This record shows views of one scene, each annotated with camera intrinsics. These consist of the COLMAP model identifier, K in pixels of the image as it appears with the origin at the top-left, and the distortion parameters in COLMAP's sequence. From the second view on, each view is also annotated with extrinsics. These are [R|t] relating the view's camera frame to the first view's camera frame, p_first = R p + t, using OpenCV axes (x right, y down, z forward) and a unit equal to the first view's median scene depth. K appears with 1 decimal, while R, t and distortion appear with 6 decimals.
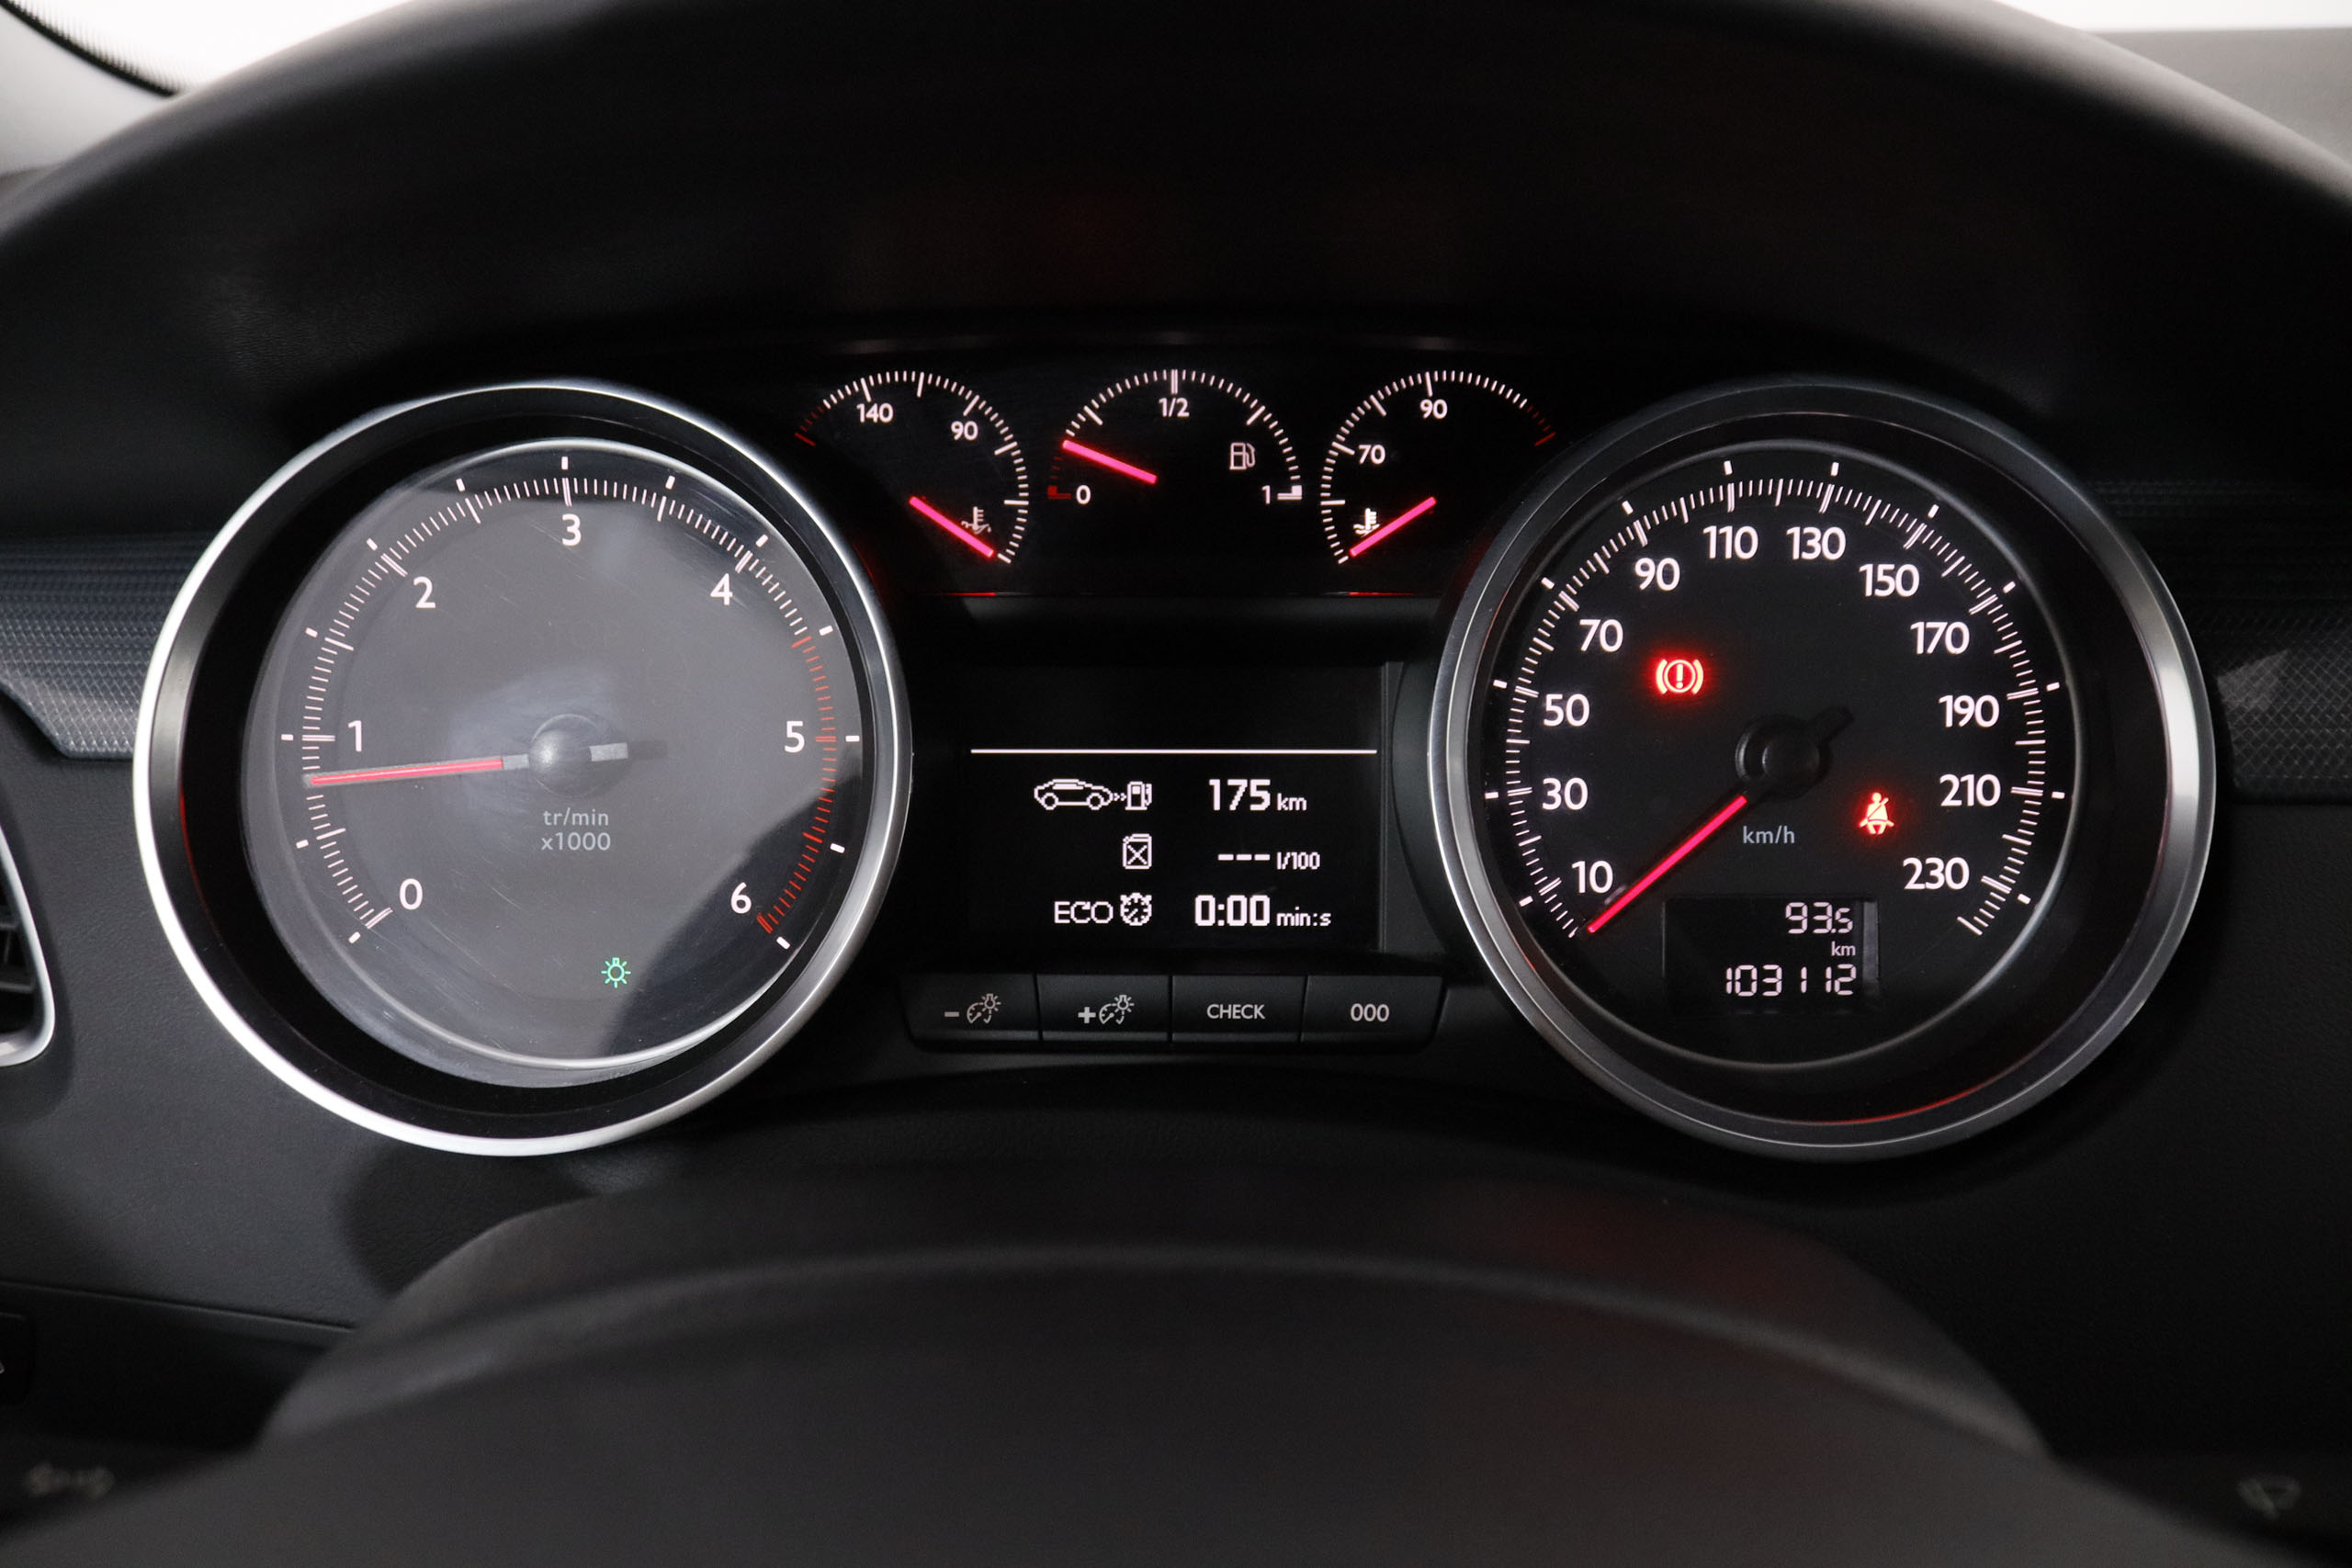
lens RADIAL K [[1919.2, 0, 1184.5], [0, 1919.2, 777.7], [0, 0, 1]] dist [-0.152042, 0.077556]
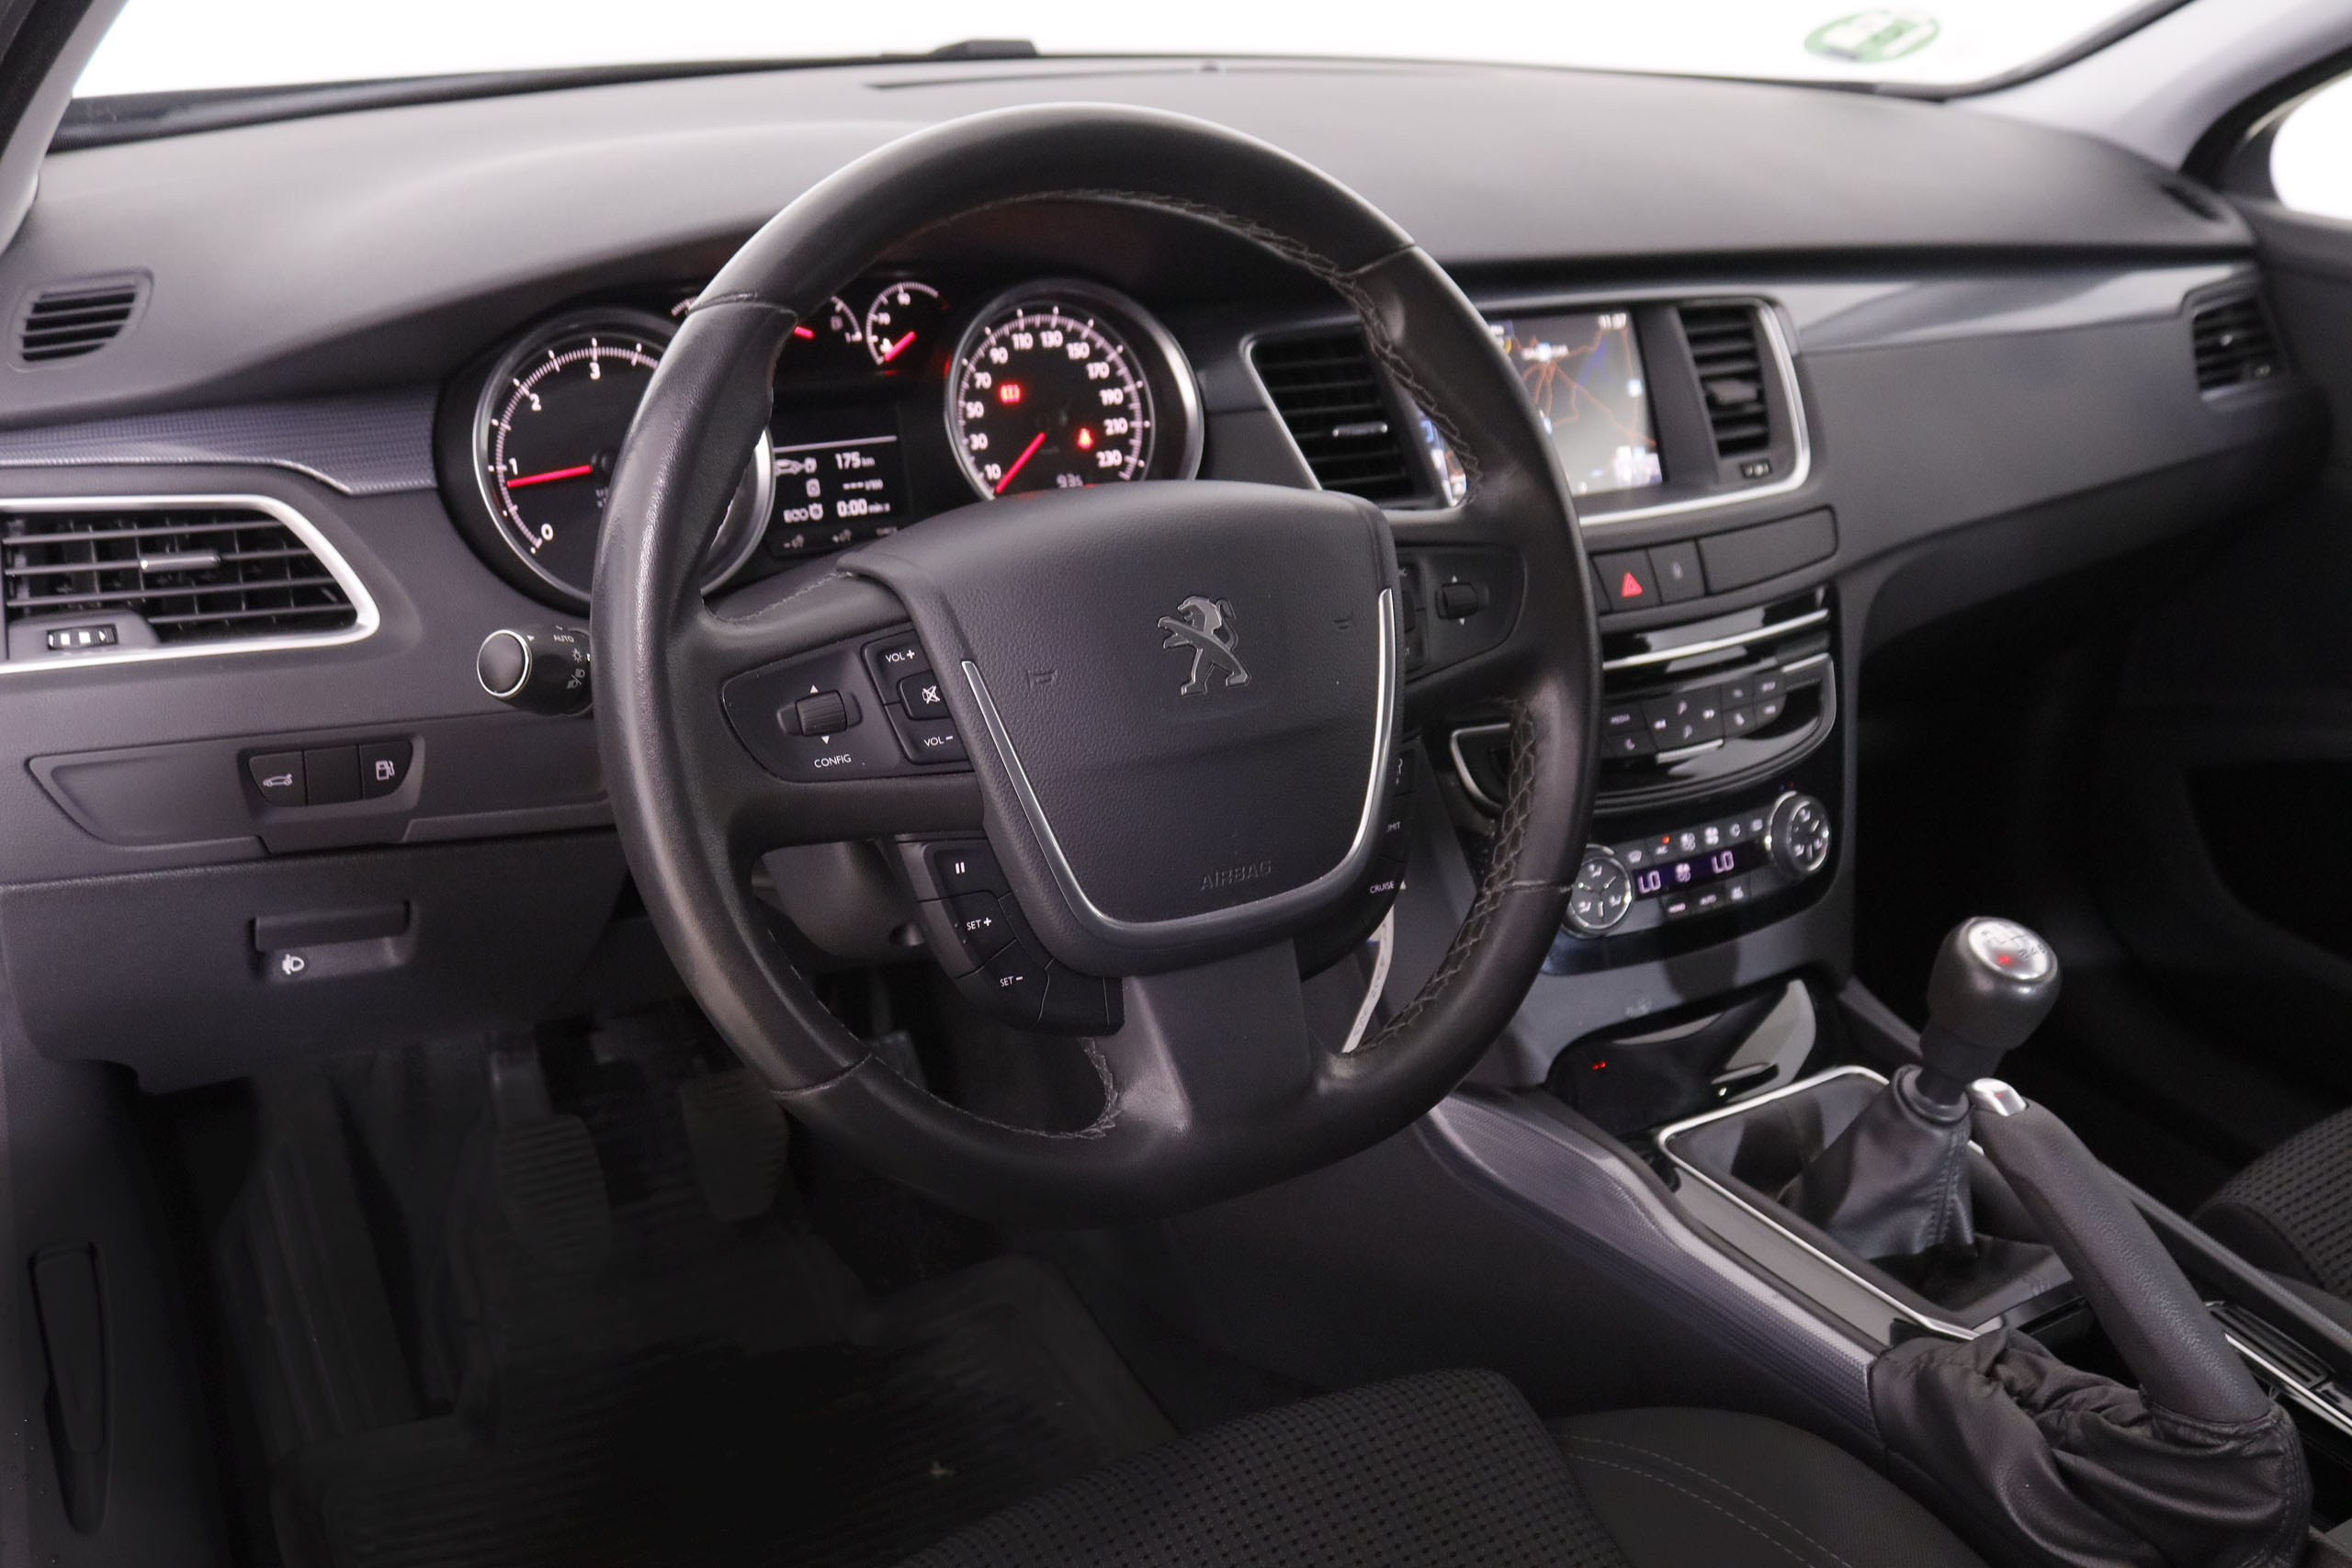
lens RADIAL K [[2242.1, 0, 1184.0], [0, 2242.1, 791.8], [0, 0, 1]] dist [-0.098410, 0.000000]
pose [[0.845375, -0.168894, 0.506769, -1.210313], [0.147953, 0.985616, 0.081672, 0.275784], [-0.513274, 0.005934, 0.858204, -1.796718]]
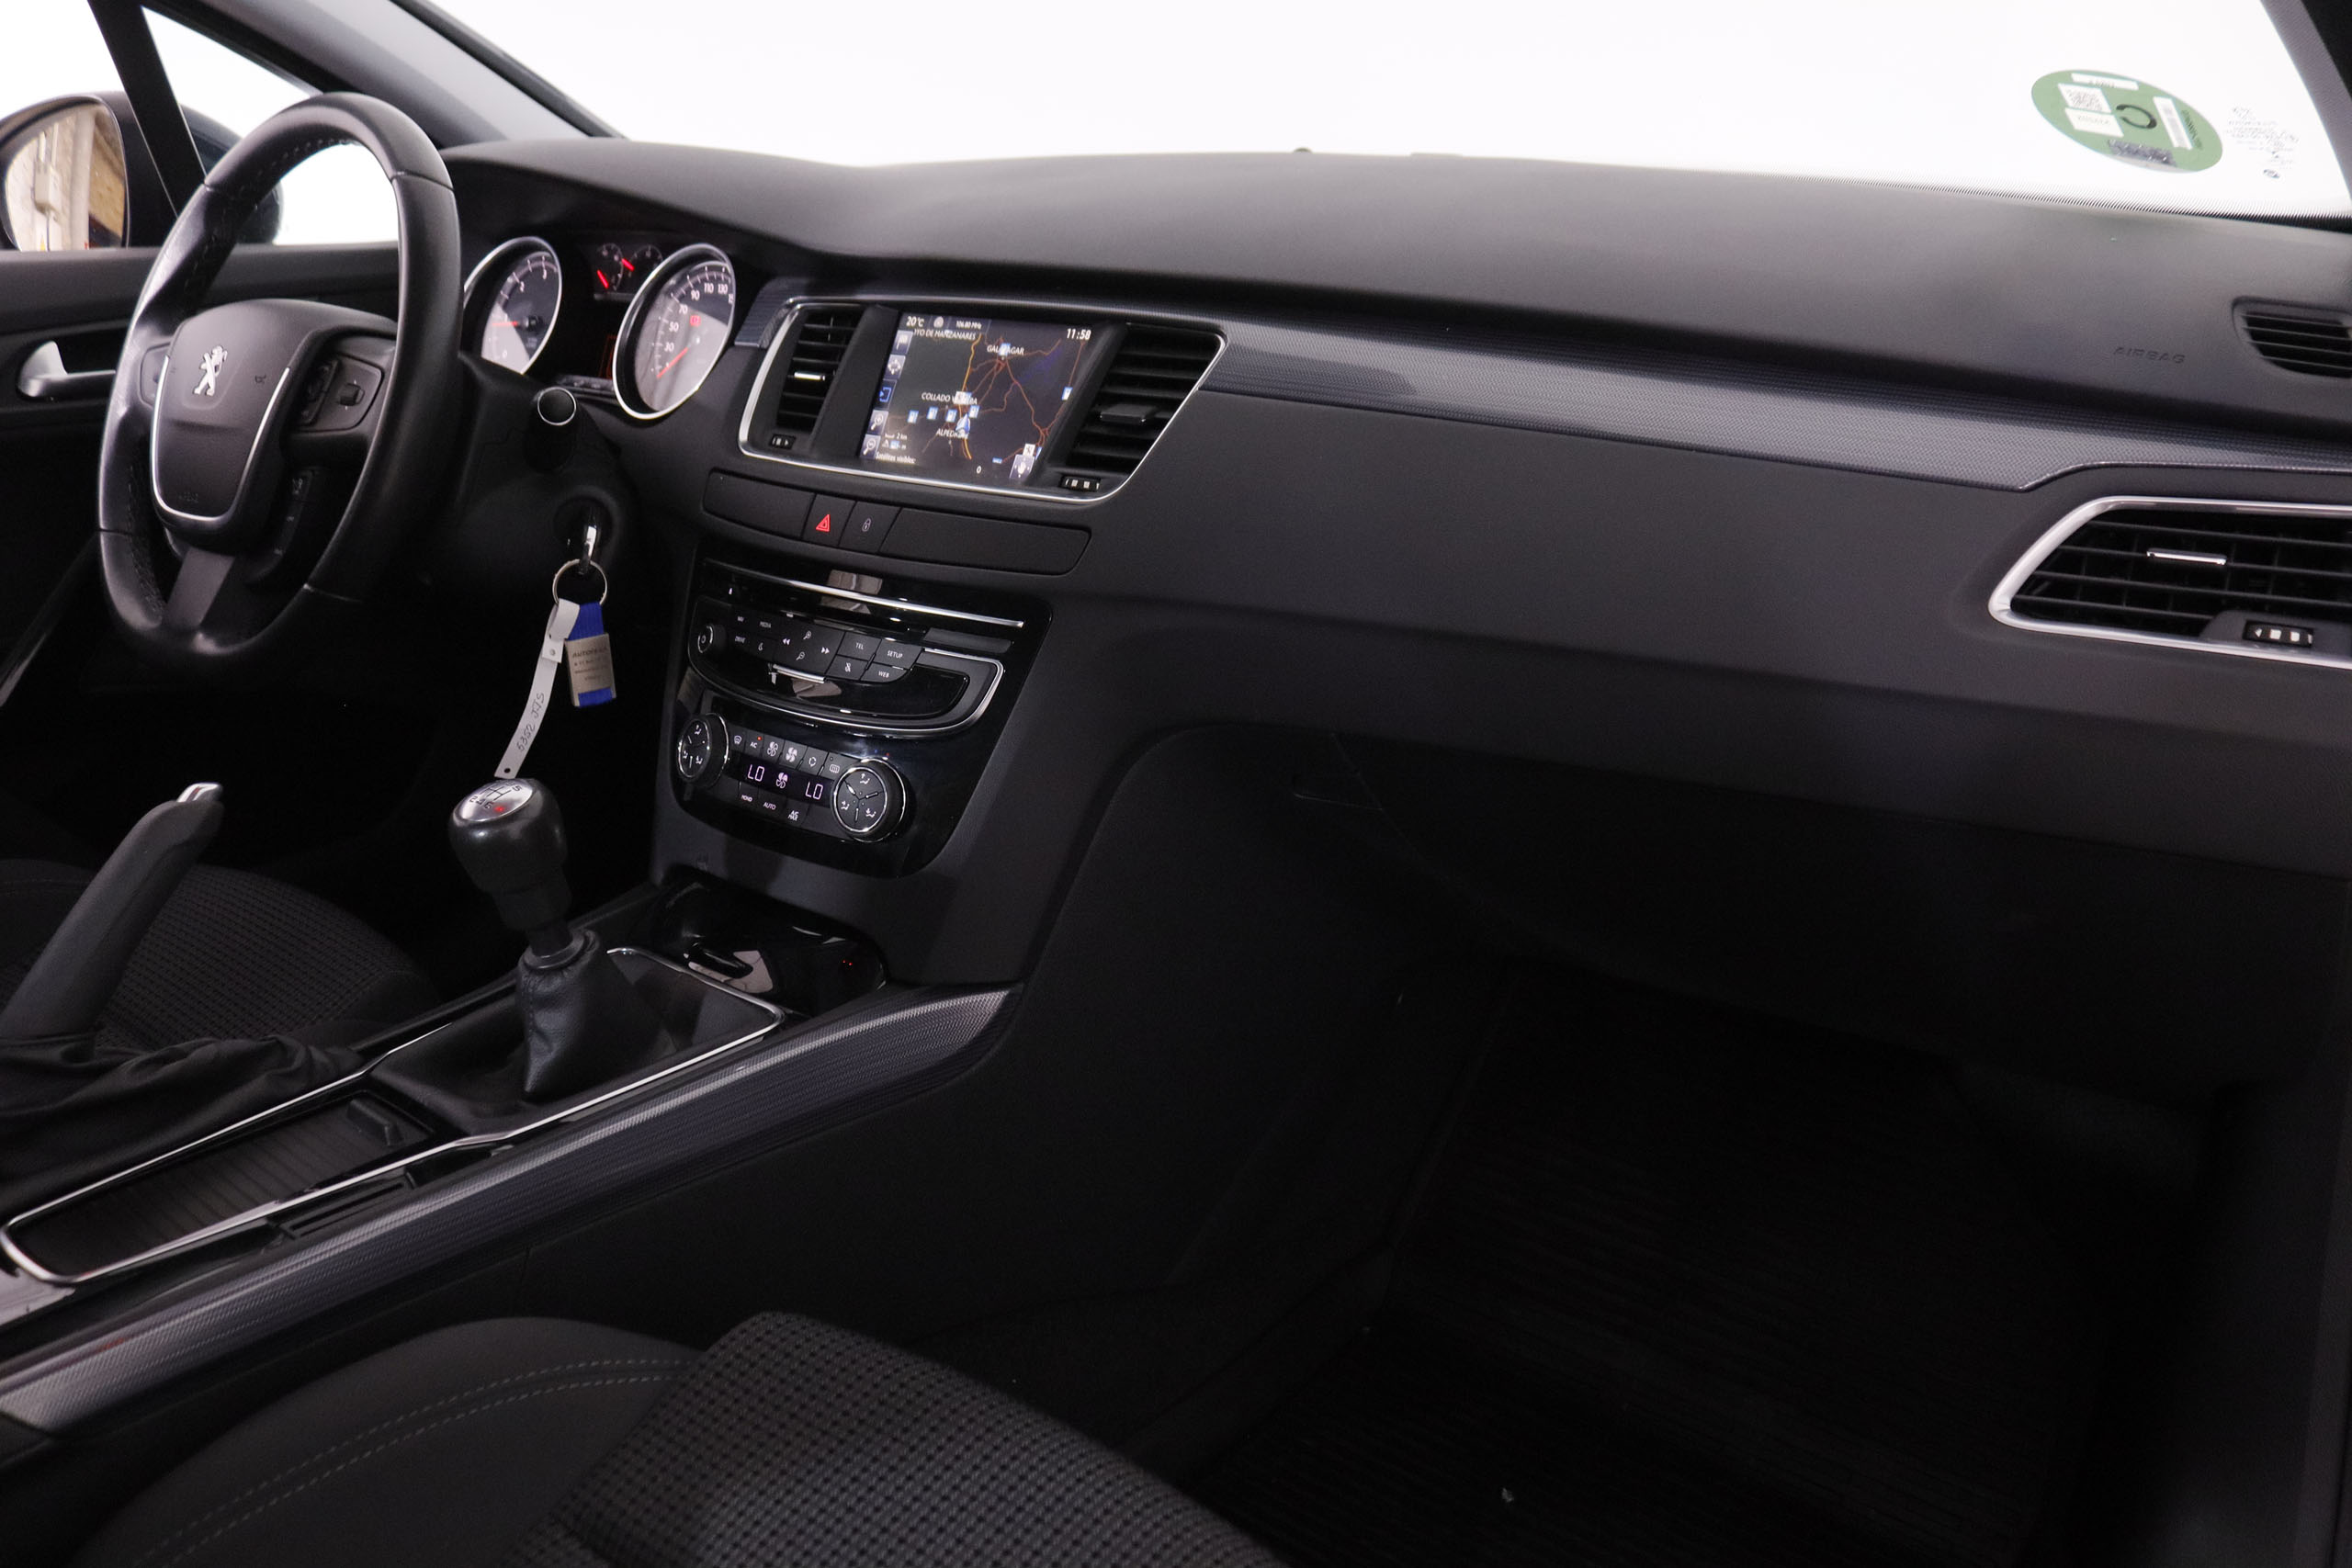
lens RADIAL K [[1919.2, 0, 1179.0], [0, 1919.2, 782.5], [0, 0, 1]] dist [-0.152042, 0.077556]
pose [[0.785376, 0.207765, -0.583110, 3.576766], [-0.235805, 0.971382, 0.028509, 0.538106], [0.572346, 0.115109, 0.811893, -1.524592]]
